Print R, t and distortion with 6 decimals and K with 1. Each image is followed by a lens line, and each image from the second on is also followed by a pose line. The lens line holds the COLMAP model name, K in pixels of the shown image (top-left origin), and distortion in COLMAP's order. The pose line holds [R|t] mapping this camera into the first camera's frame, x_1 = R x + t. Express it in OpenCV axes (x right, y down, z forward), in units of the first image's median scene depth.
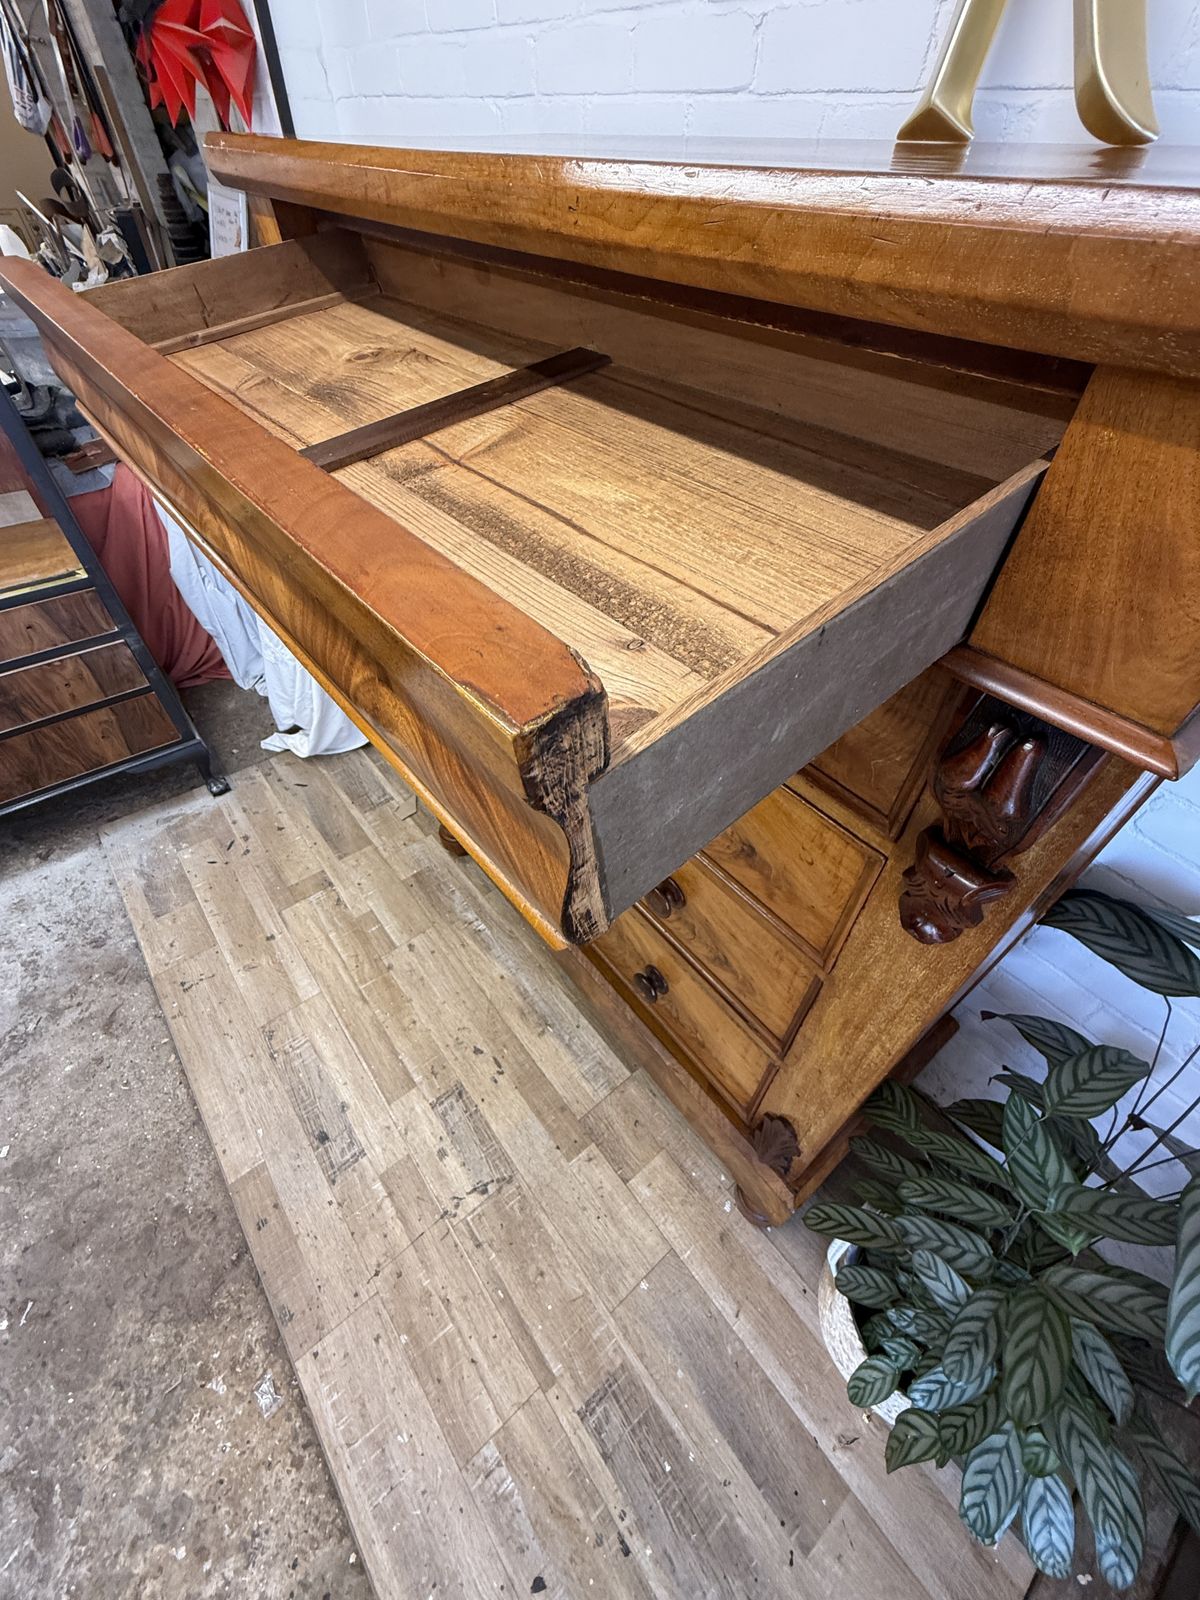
lens RADIAL K [[639.3, 0, 601.9], [0, 639.3, 792.9], [0, 0, 1]] dist [-0.000154, -0.000015]
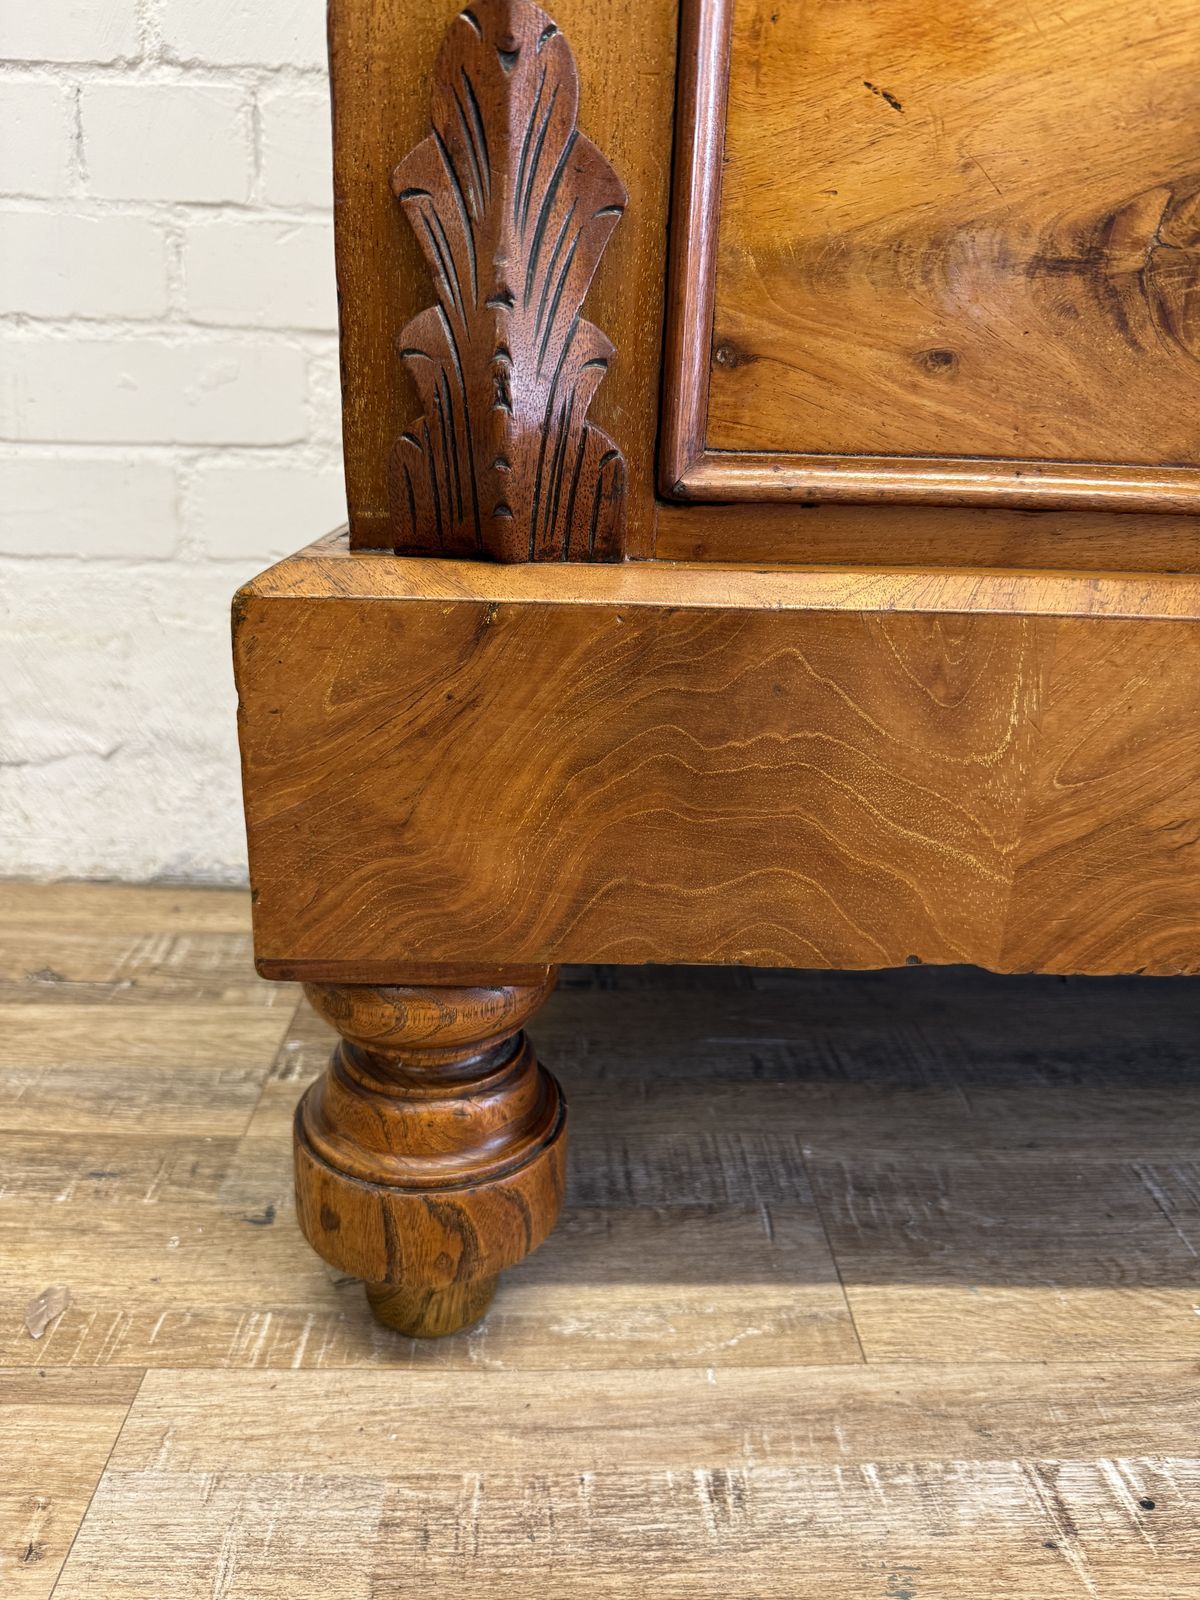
lens RADIAL K [[1177.9, 0, 613.9], [0, 1177.9, 789.8], [0, 0, 1]] dist [-0.014291, -0.007896]
pose [[0.601263, -0.254175, 0.757547, -0.548617], [0.552947, 0.816749, -0.164834, 0.090940], [-0.576830, 0.517992, 0.631627, 1.105471]]
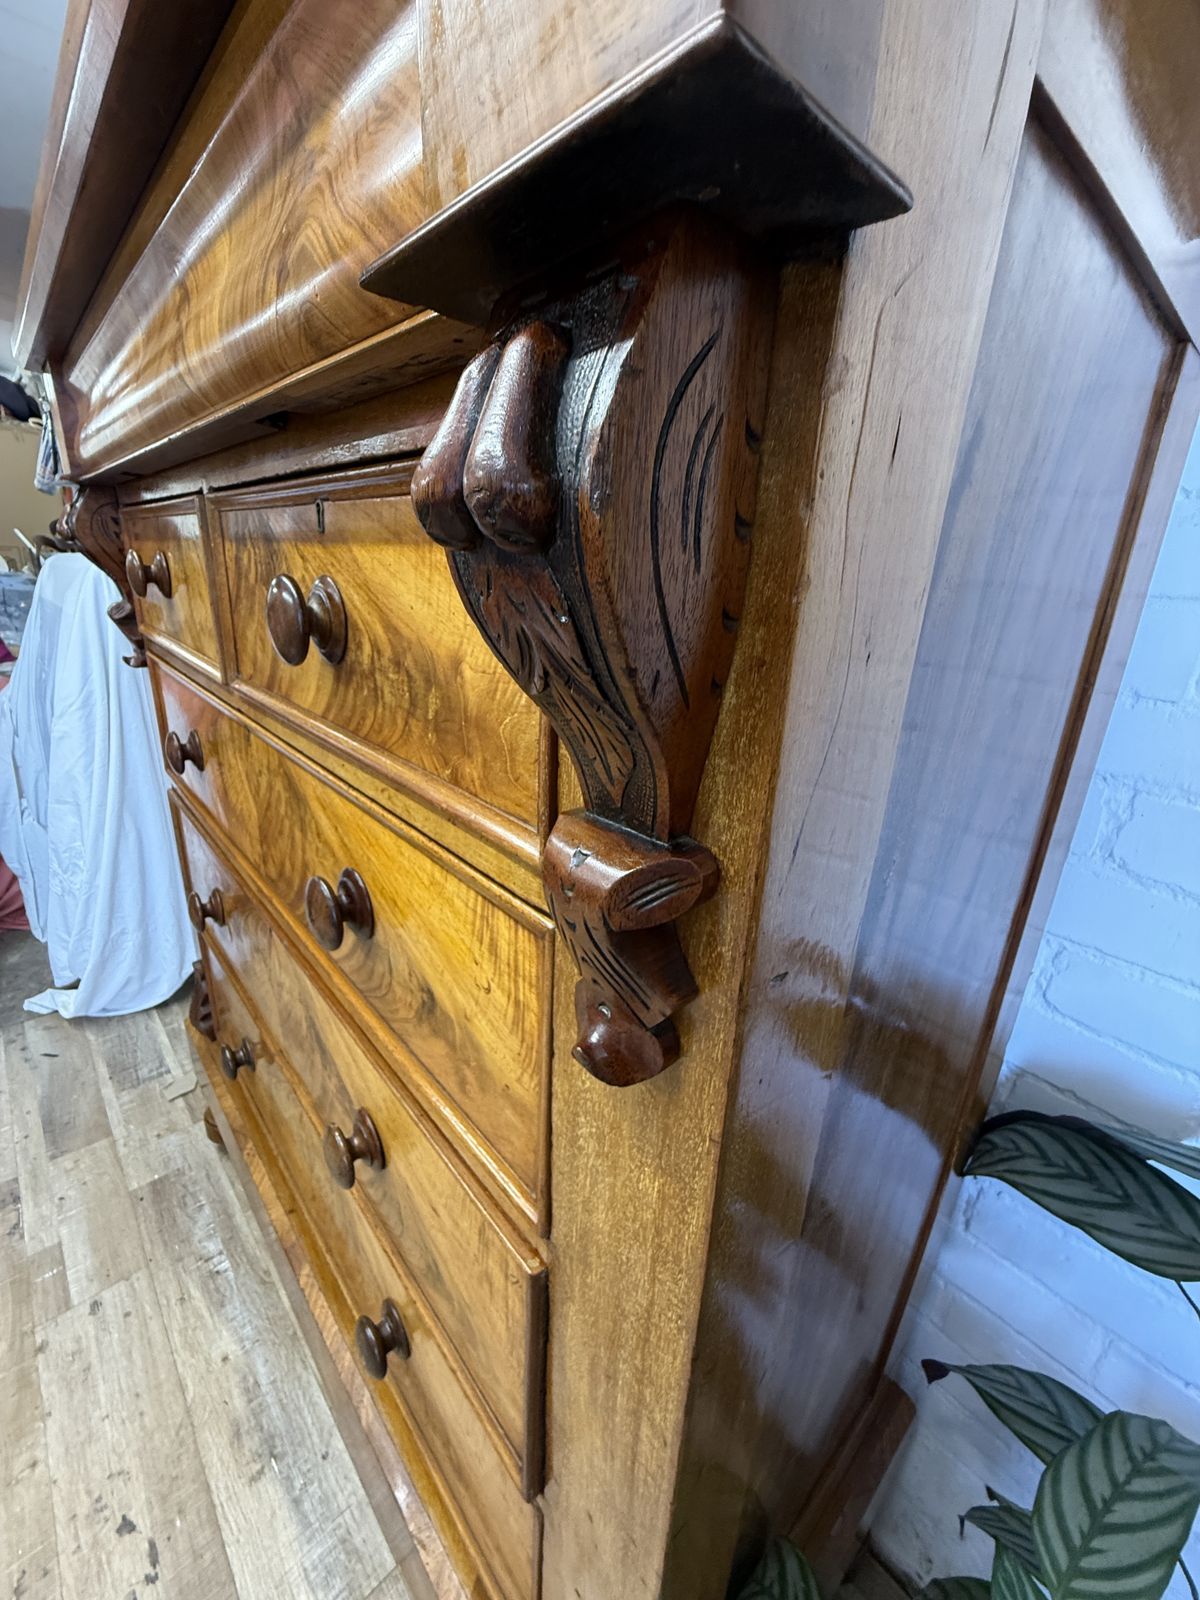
lens RADIAL K [[641.8, 0, 603.5], [0, 641.8, 793.9], [0, 0, 1]] dist [-0.002114, 0.000850]
pose [[0.996236, 0.022473, 0.083720, 0.186507], [0.017646, 0.893008, -0.449695, 0.104747], [-0.084869, 0.449480, 0.889250, 0.203191]]
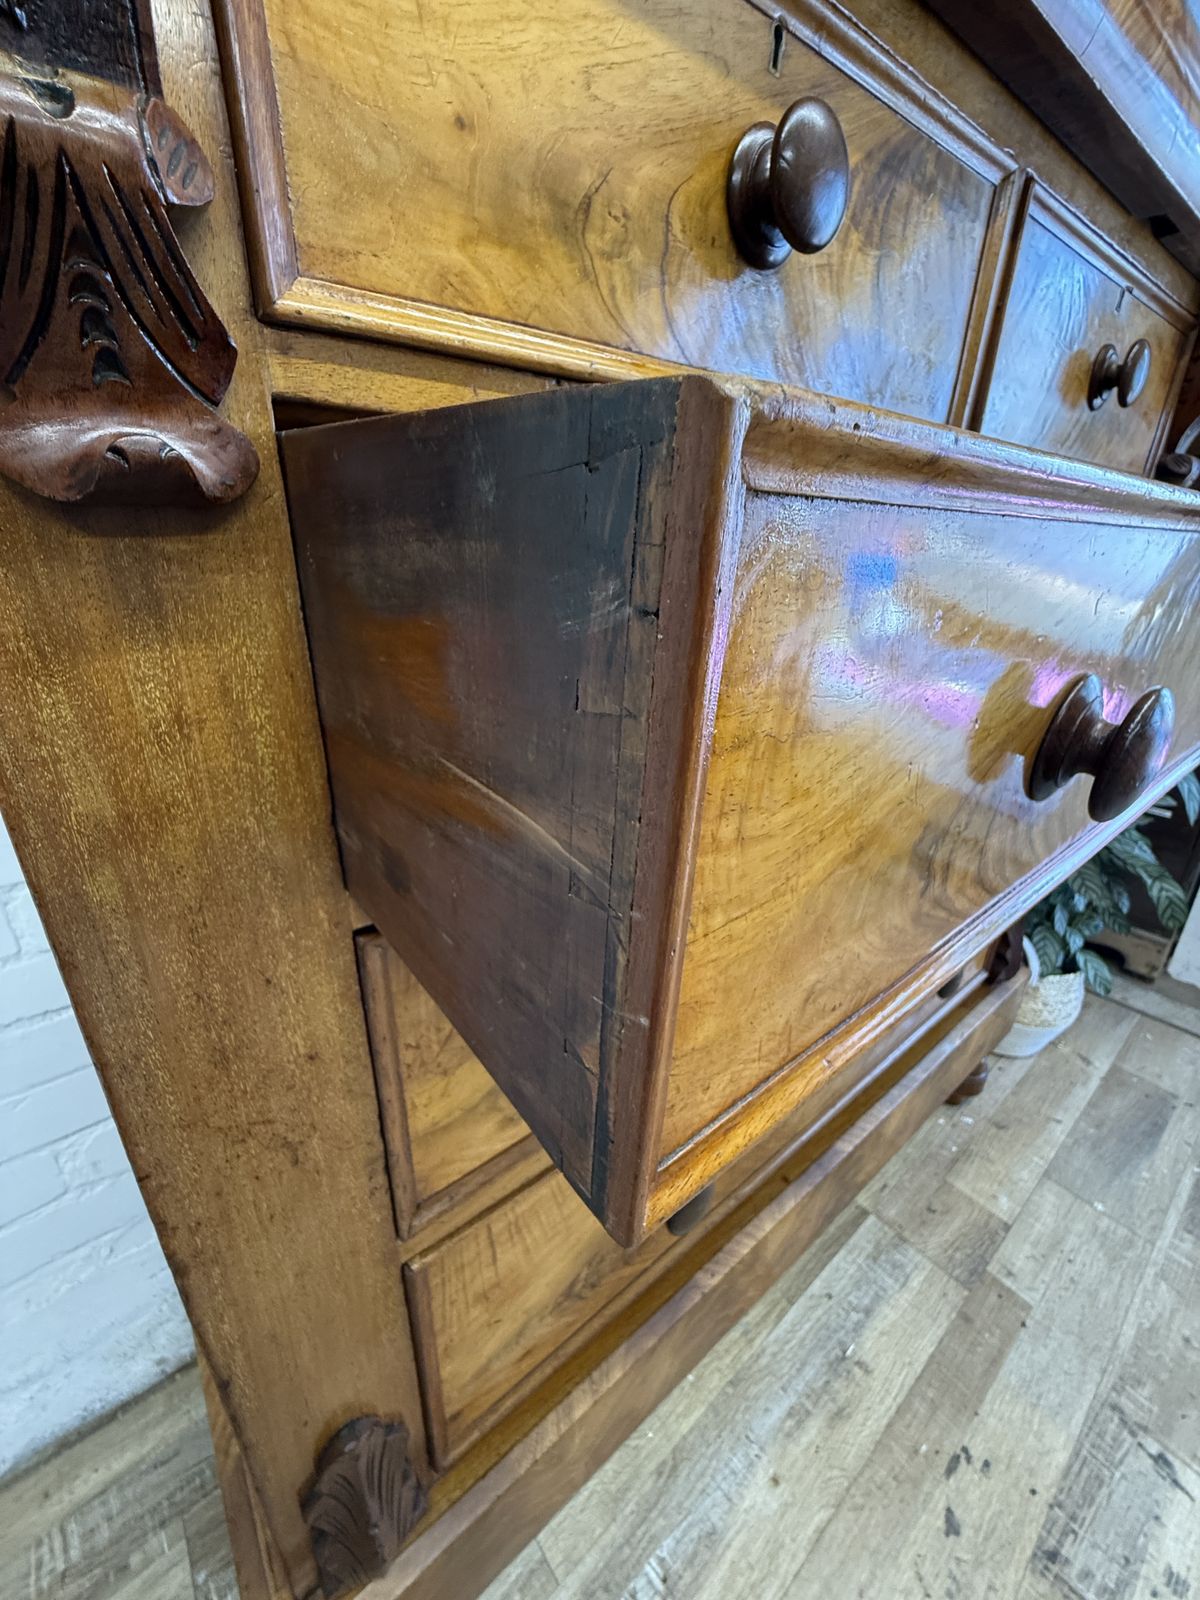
lens RADIAL K [[641.8, 0, 603.5], [0, 641.8, 793.9], [0, 0, 1]] dist [-0.002114, 0.000850]
pose [[-0.005270, -0.383419, 0.923560, -0.494904], [0.704796, 0.653758, 0.275432, -0.315972], [-0.709391, 0.652373, 0.266786, 0.806823]]
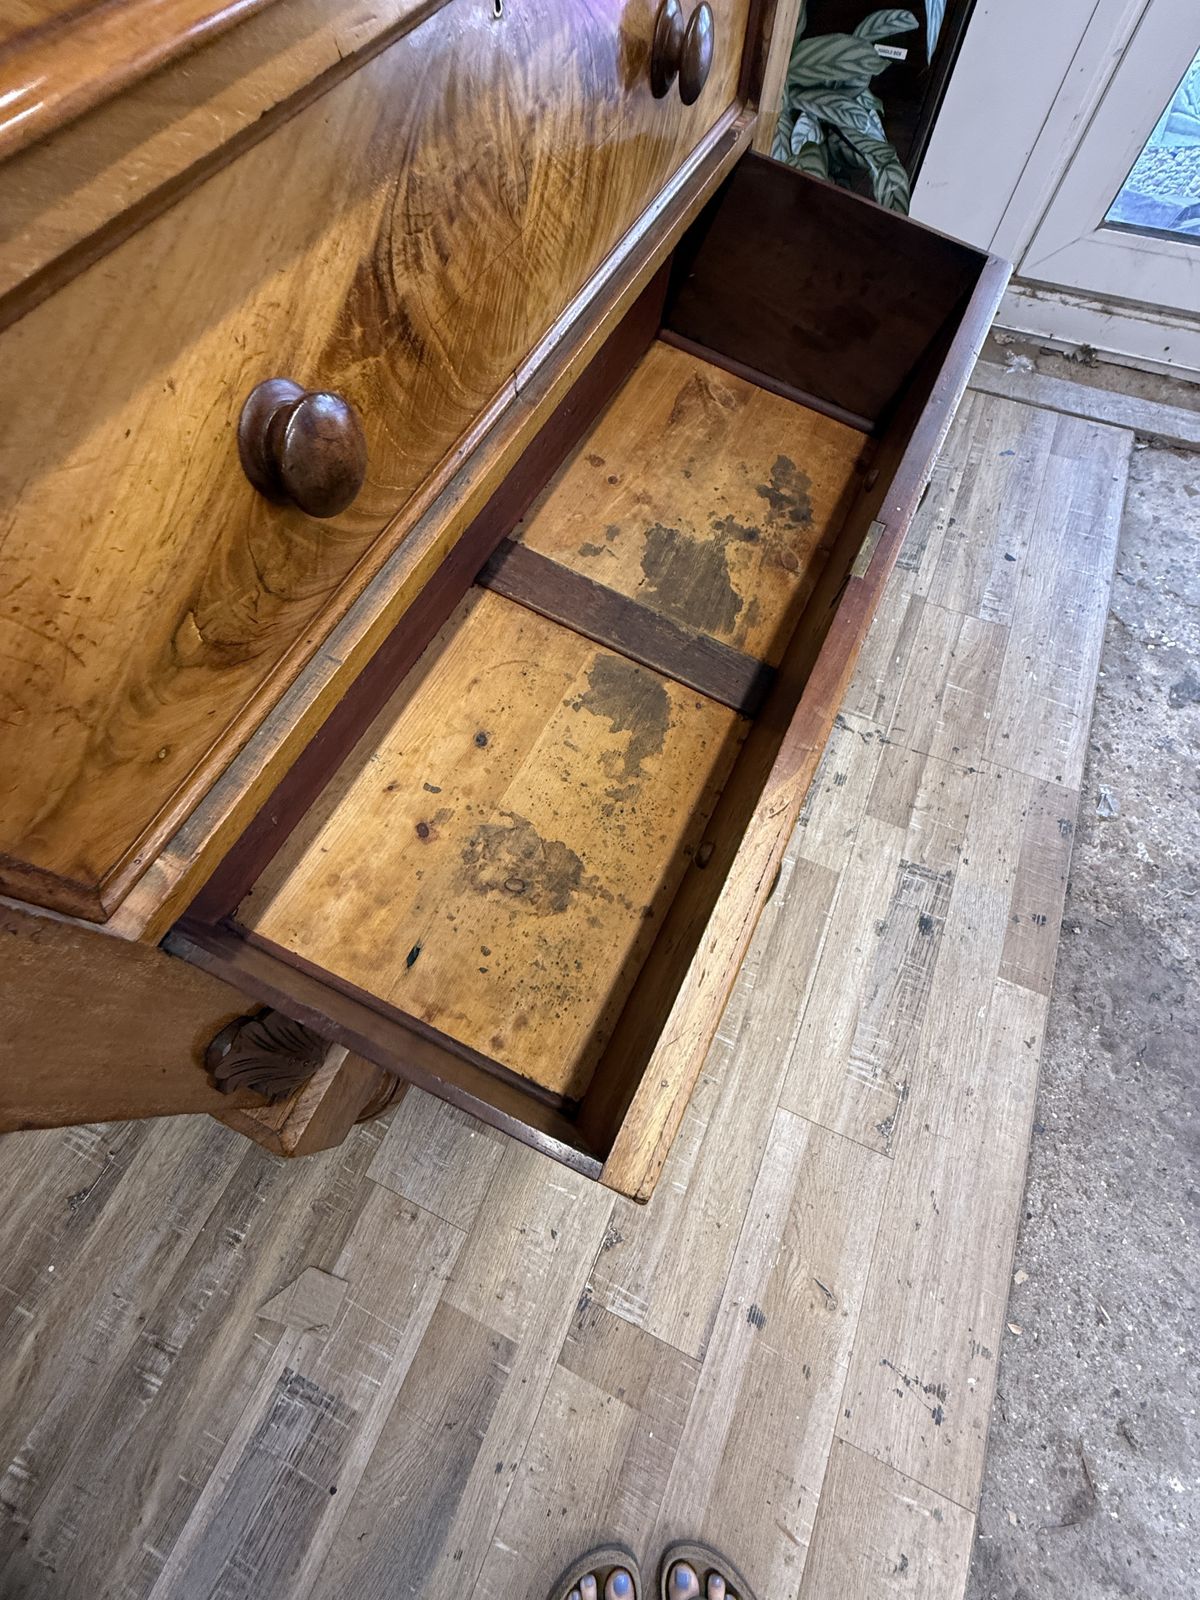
lens RADIAL K [[639.3, 0, 601.9], [0, 639.3, 792.9], [0, 0, 1]] dist [-0.000154, -0.000015]
pose [[-0.452526, -0.818535, 0.353864, -0.425011], [0.636129, -0.018210, 0.771368, -0.239966], [-0.624948, 0.574167, 0.528934, 0.804377]]
